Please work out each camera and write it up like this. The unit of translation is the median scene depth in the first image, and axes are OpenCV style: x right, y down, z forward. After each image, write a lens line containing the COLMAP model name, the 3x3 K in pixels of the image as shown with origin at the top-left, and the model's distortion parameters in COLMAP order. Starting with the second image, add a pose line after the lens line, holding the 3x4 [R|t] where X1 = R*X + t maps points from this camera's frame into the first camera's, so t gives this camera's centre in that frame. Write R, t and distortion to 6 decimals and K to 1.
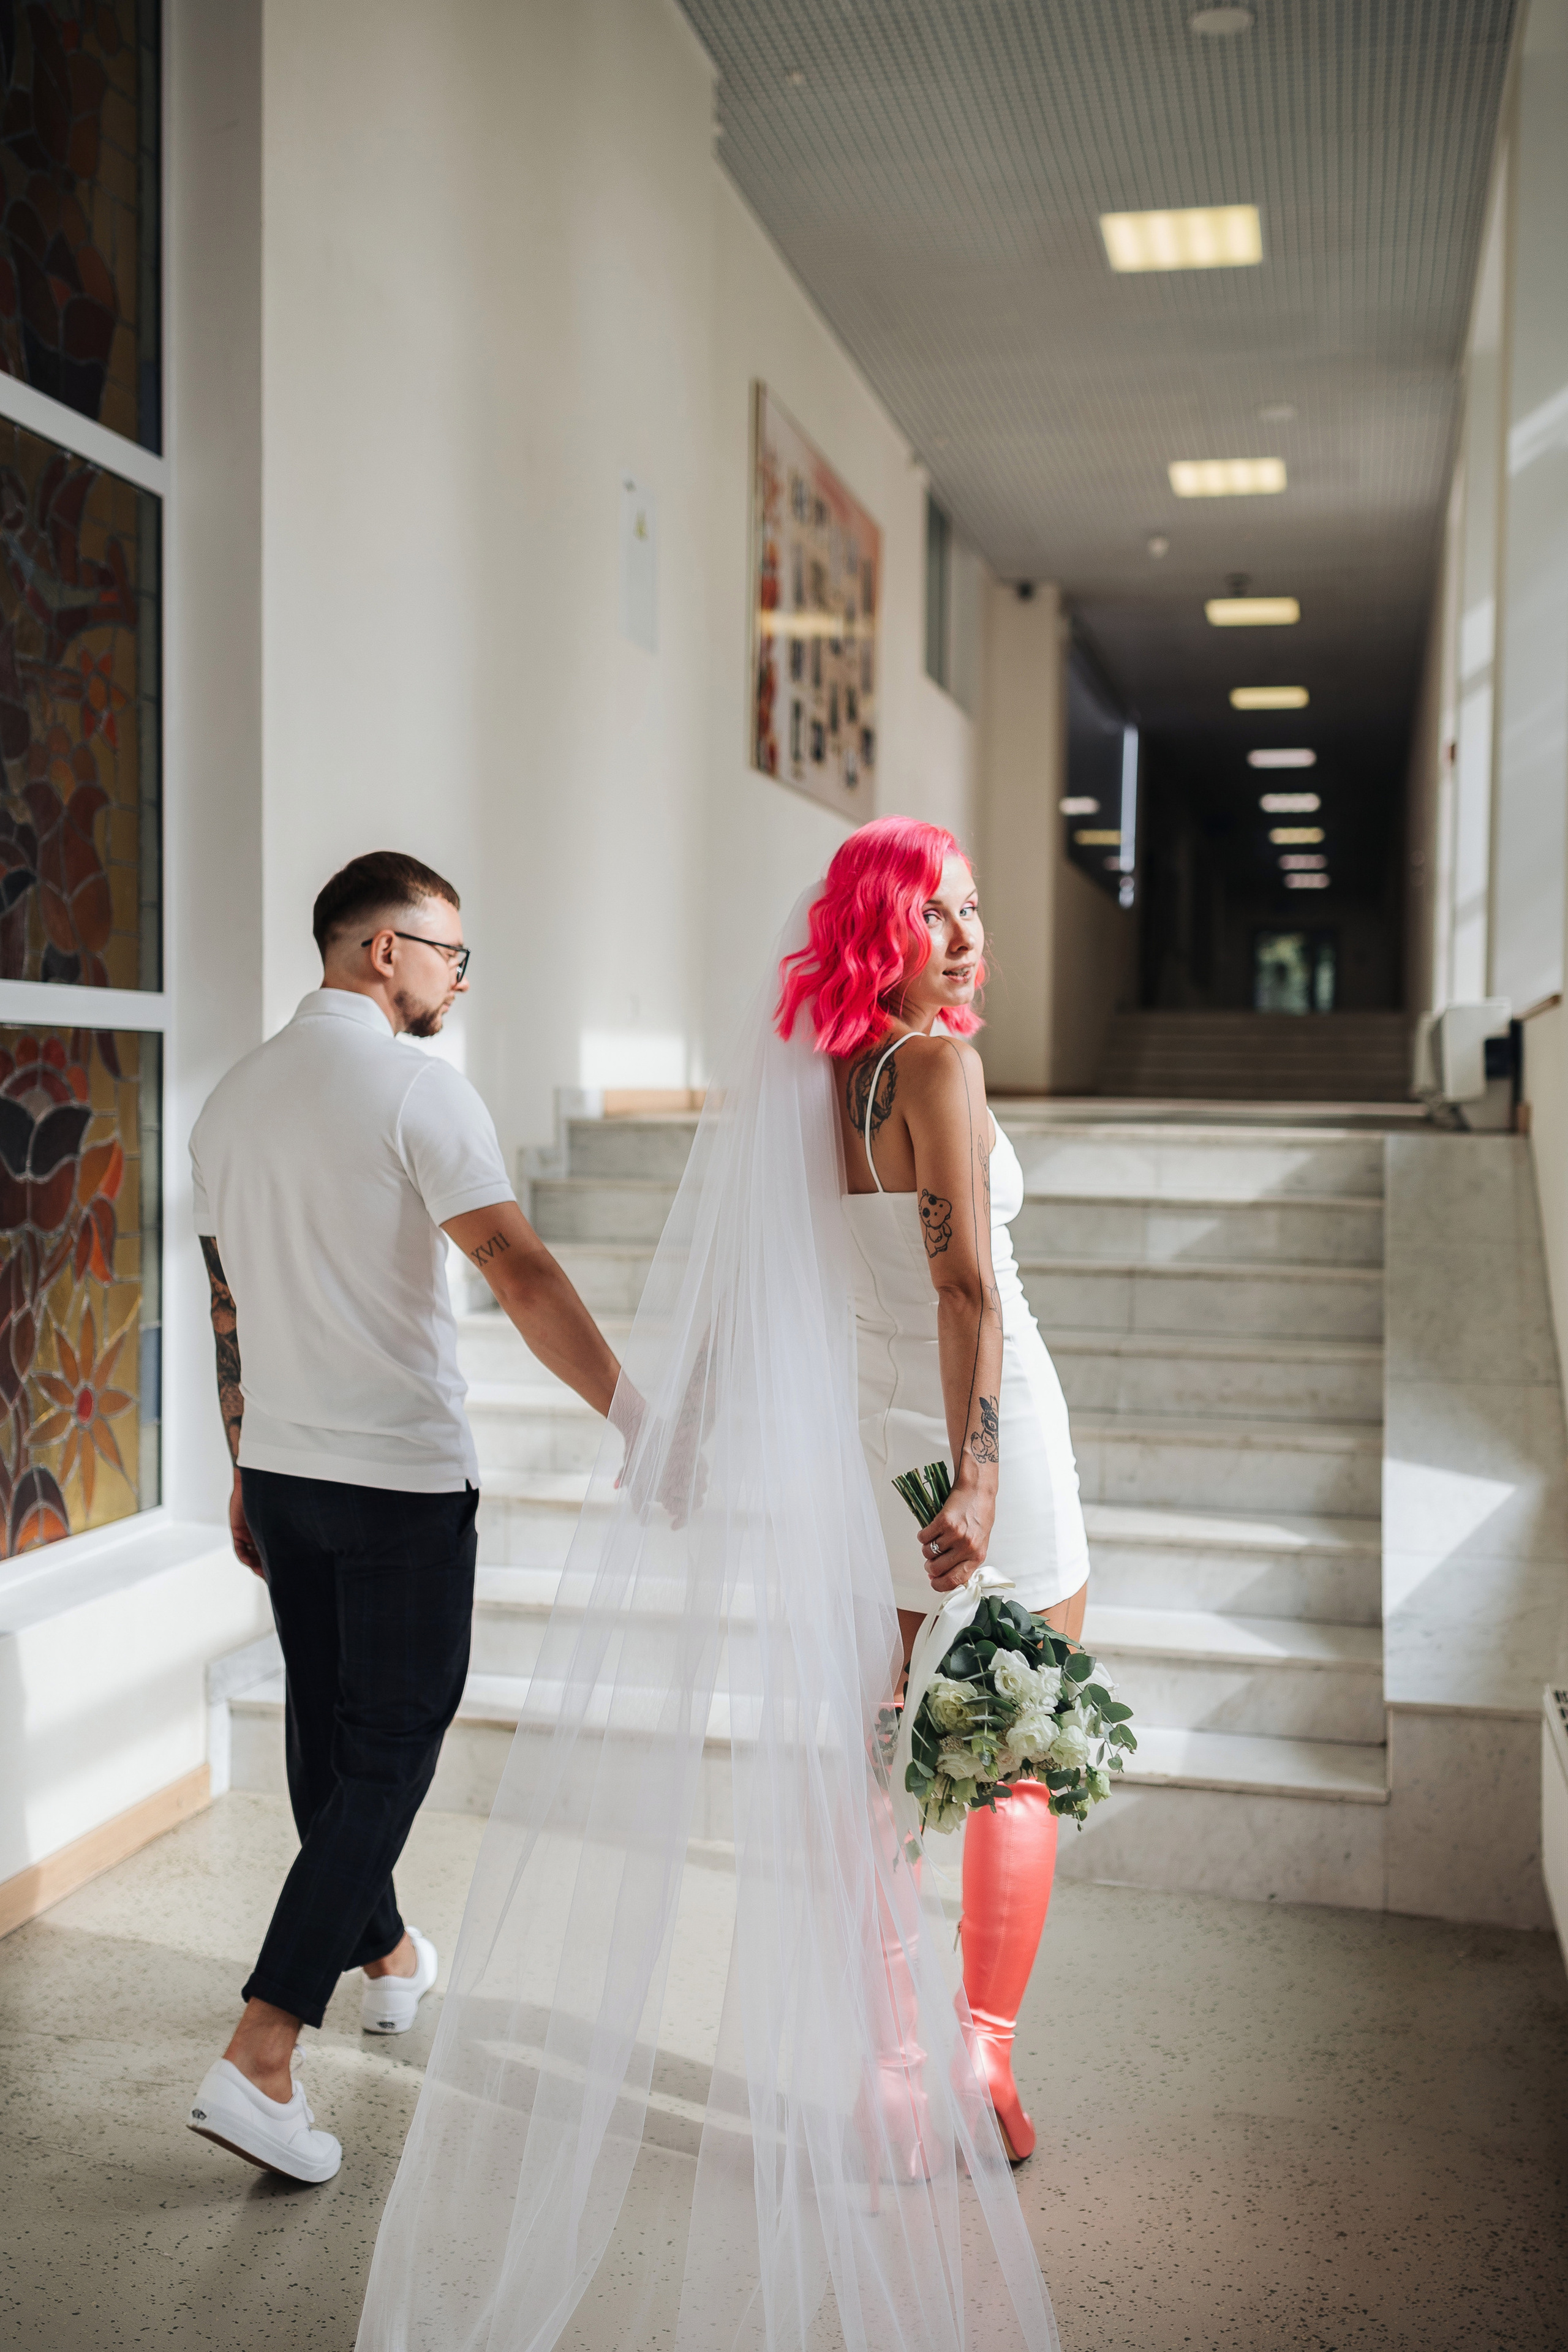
lens RADIAL K [[2335.4, 0, 784.0], [0, 2335.4, 1176.0], [0, 0, 1]] dist [0.055707, 0.004516]
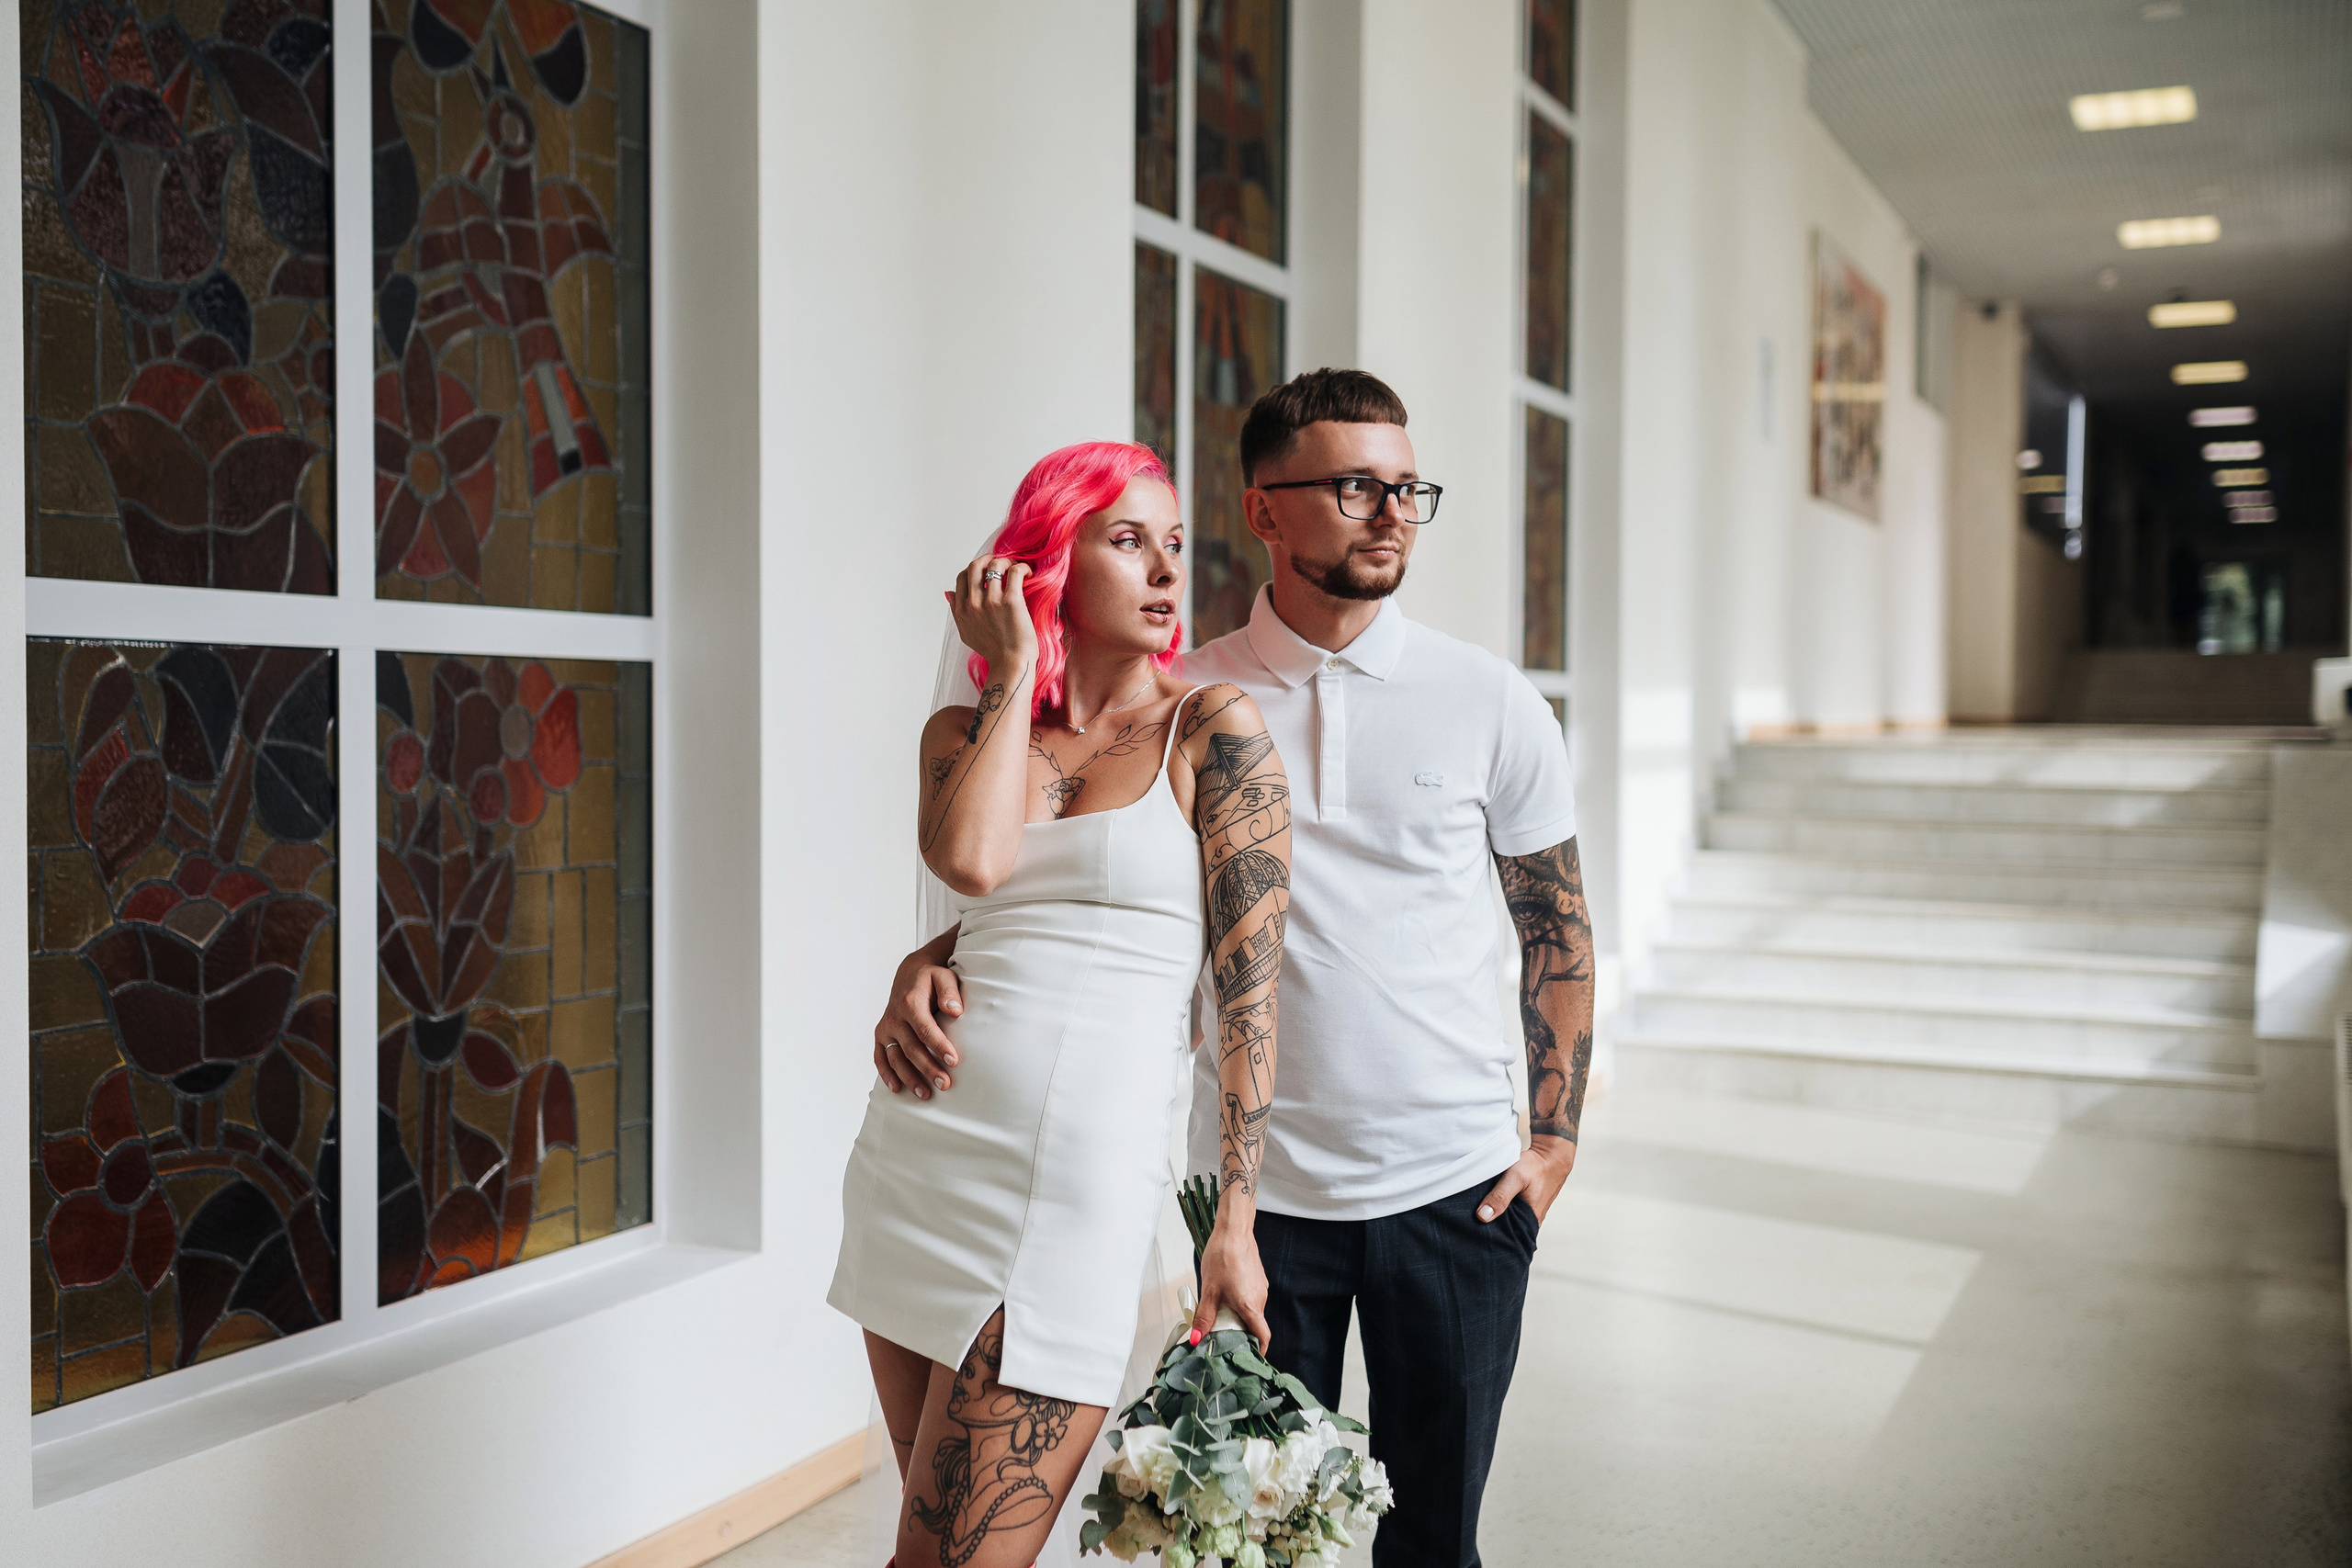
lens RADIAL K [[2335.2, 0, 1176.0], [0, 2335.2, 784.0], [0, 0, 1]] dist [0.055707, 0.004516]
pose [[0.977415, -0.001894, -0.211321, -0.086619], [0.000101, 0.999964, -0.008496, 0.013412], [0.211330, 0.008283, 0.977380, -0.470877]]
